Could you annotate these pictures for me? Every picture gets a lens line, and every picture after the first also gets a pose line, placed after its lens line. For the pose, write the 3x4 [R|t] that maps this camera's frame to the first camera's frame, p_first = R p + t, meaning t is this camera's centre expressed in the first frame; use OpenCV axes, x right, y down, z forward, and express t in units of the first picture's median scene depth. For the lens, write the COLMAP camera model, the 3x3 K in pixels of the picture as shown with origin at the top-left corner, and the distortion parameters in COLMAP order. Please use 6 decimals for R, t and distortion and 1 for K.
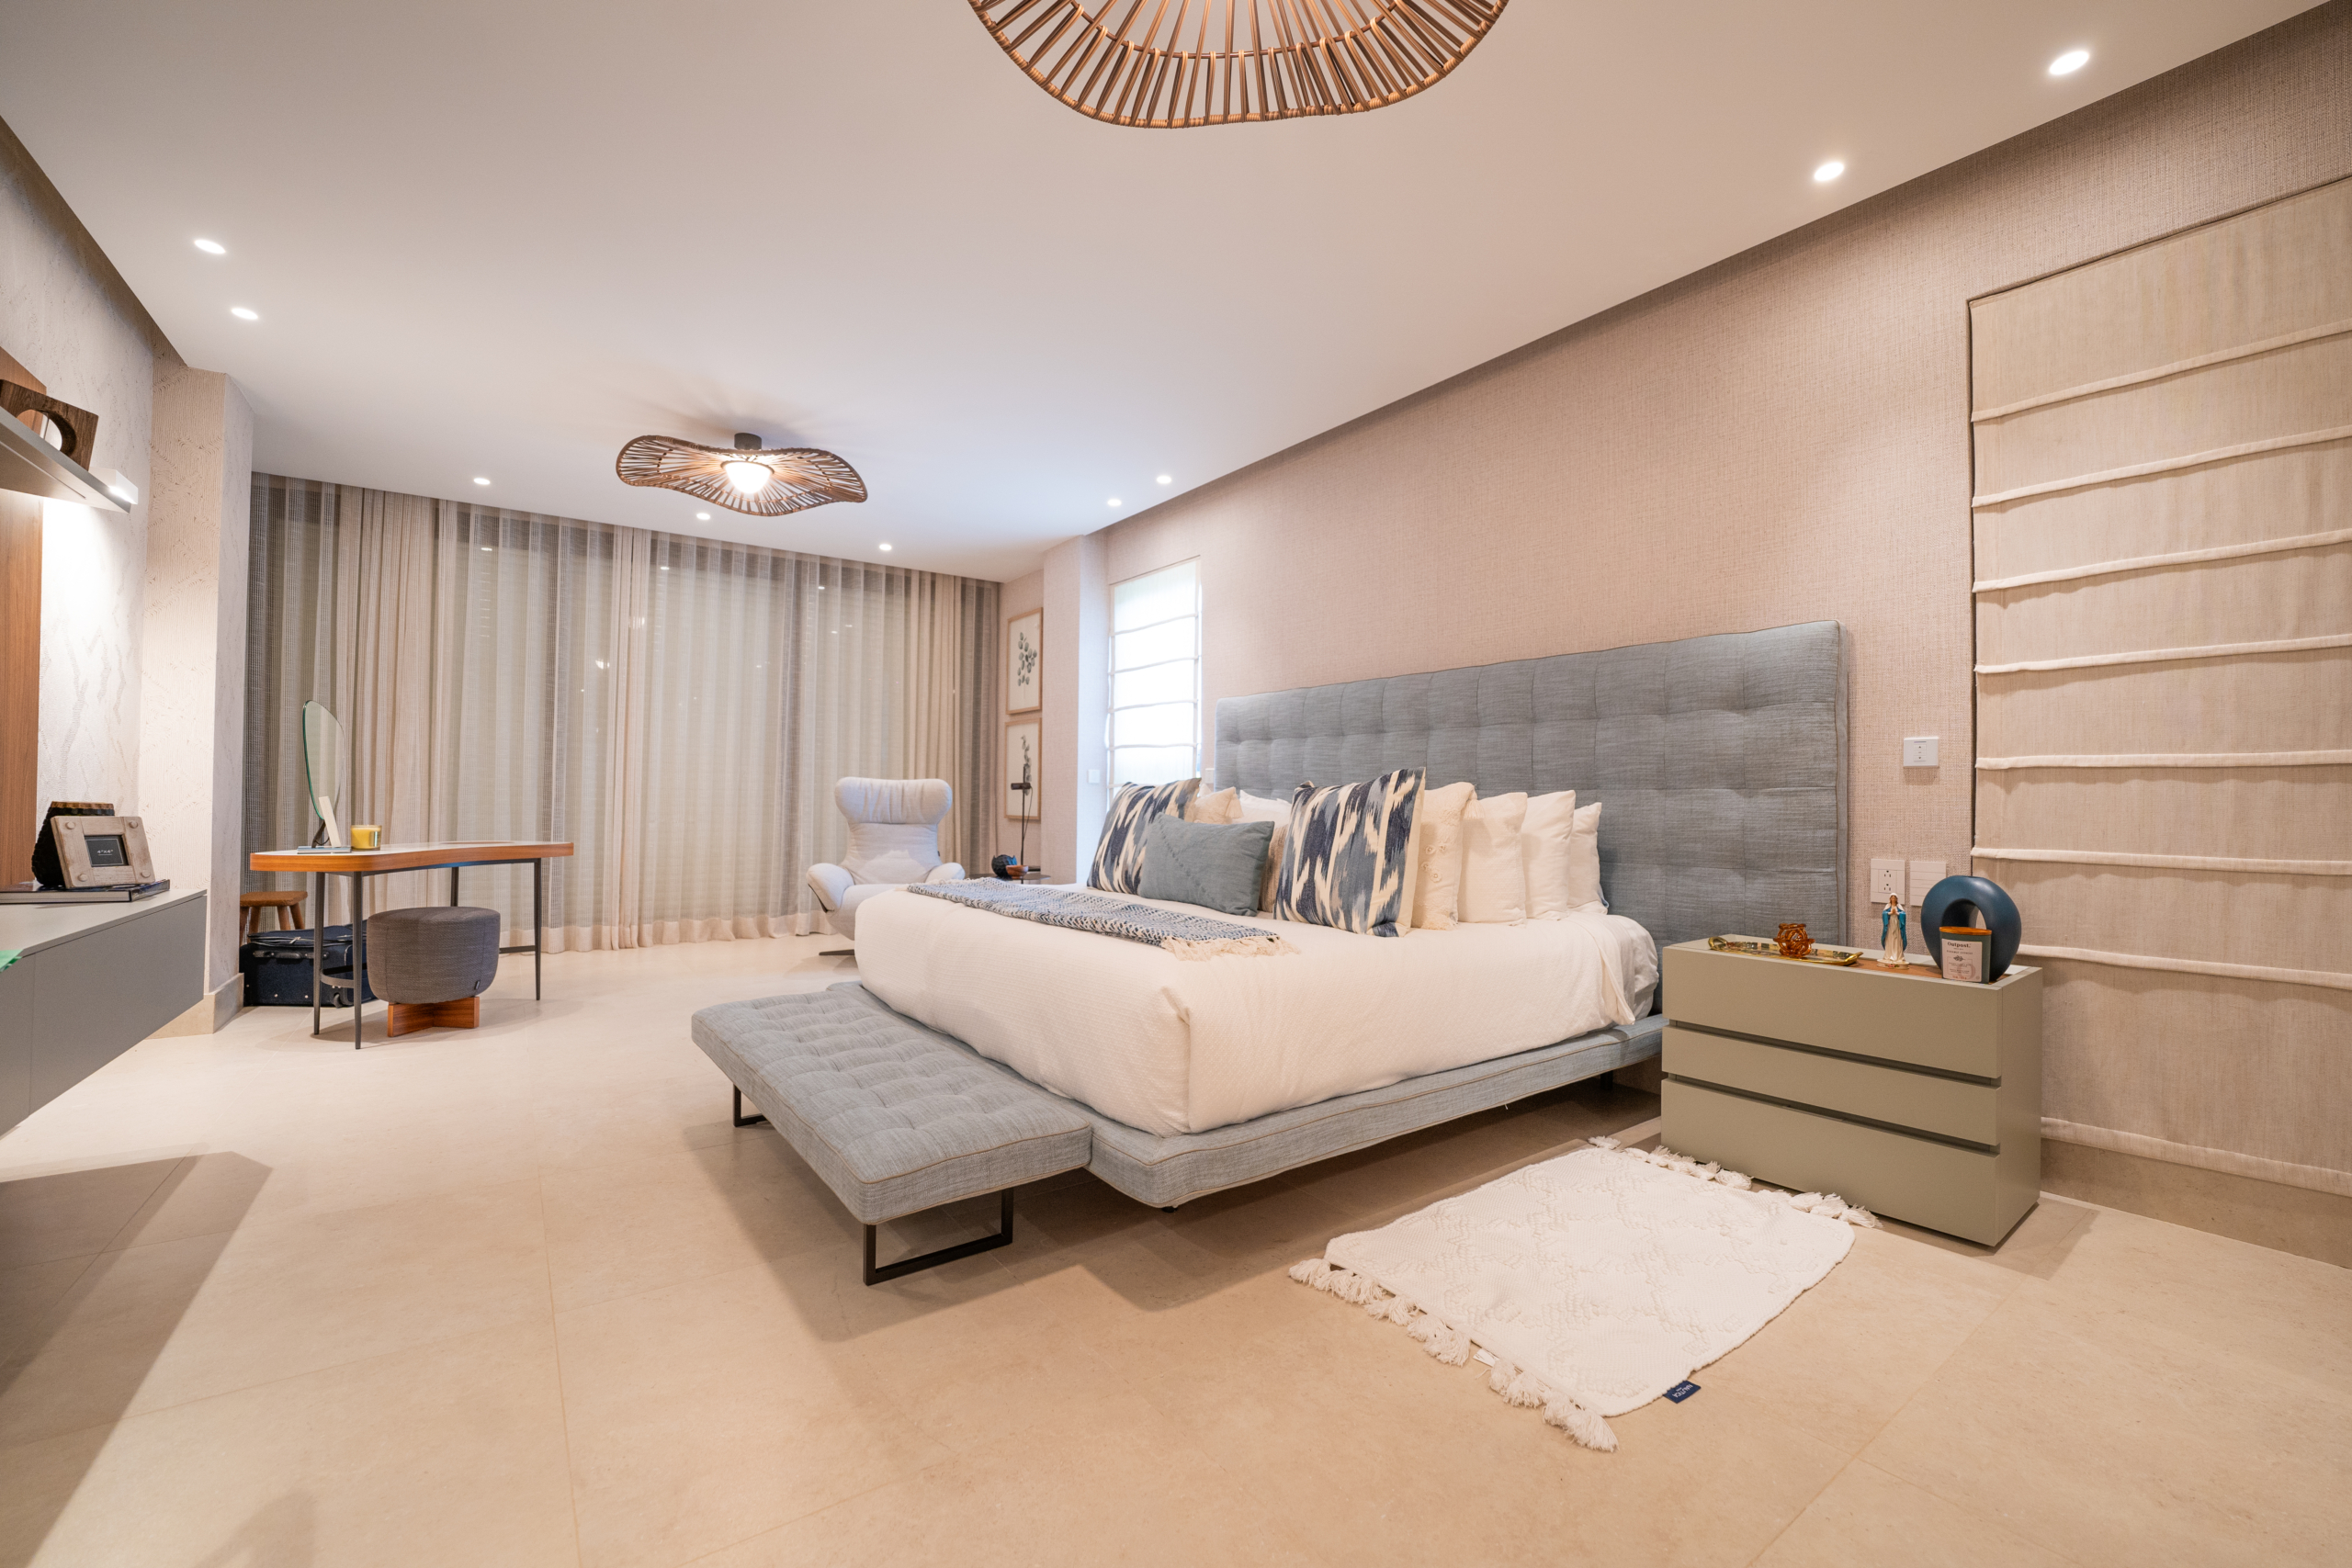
lens RADIAL K [[943.0, 0, 1176.4], [0, 943.0, 793.2], [0, 0, 1]] dist [-0.021481, 0.001057]
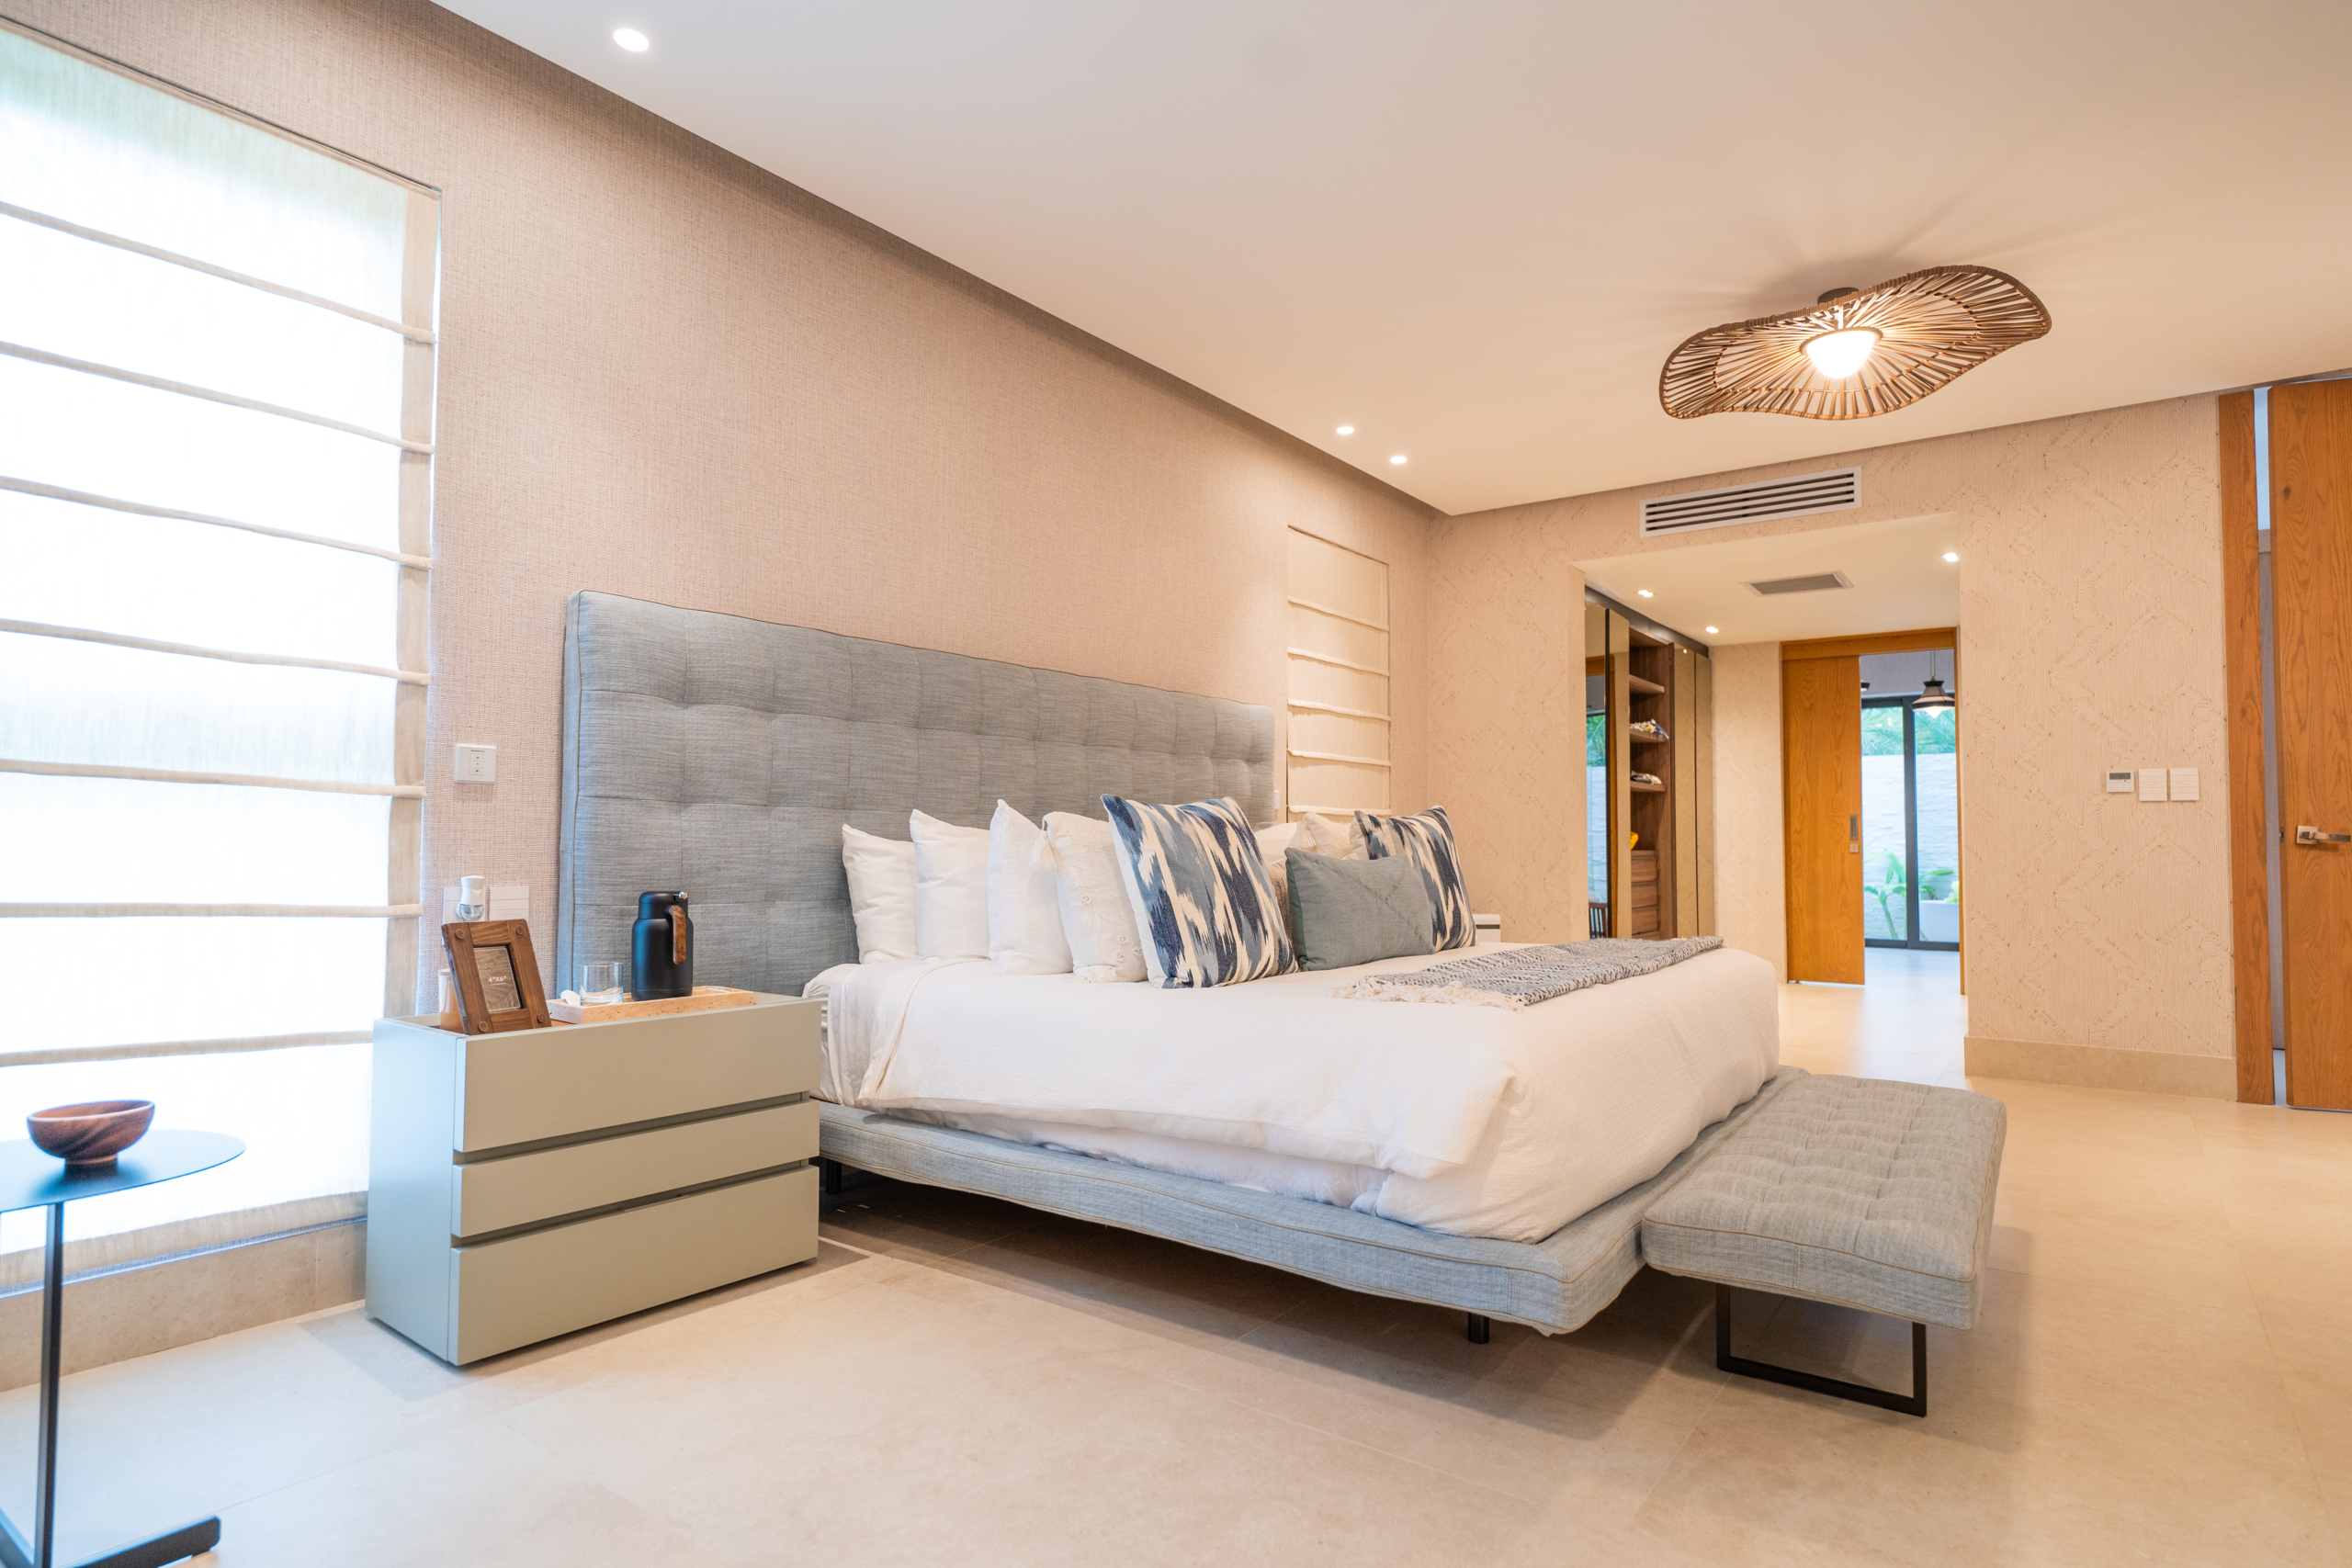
lens RADIAL K [[1246.7, 0, 1176.0], [0, 1246.7, 784.0], [0, 0, 1]] dist [0.000171, 0.000023]
pose [[-0.292635, 0.031204, 0.955715, -0.784770], [-0.017991, 0.999111, -0.038129, 0.007887], [-0.956055, -0.028352, -0.291814, 1.218119]]
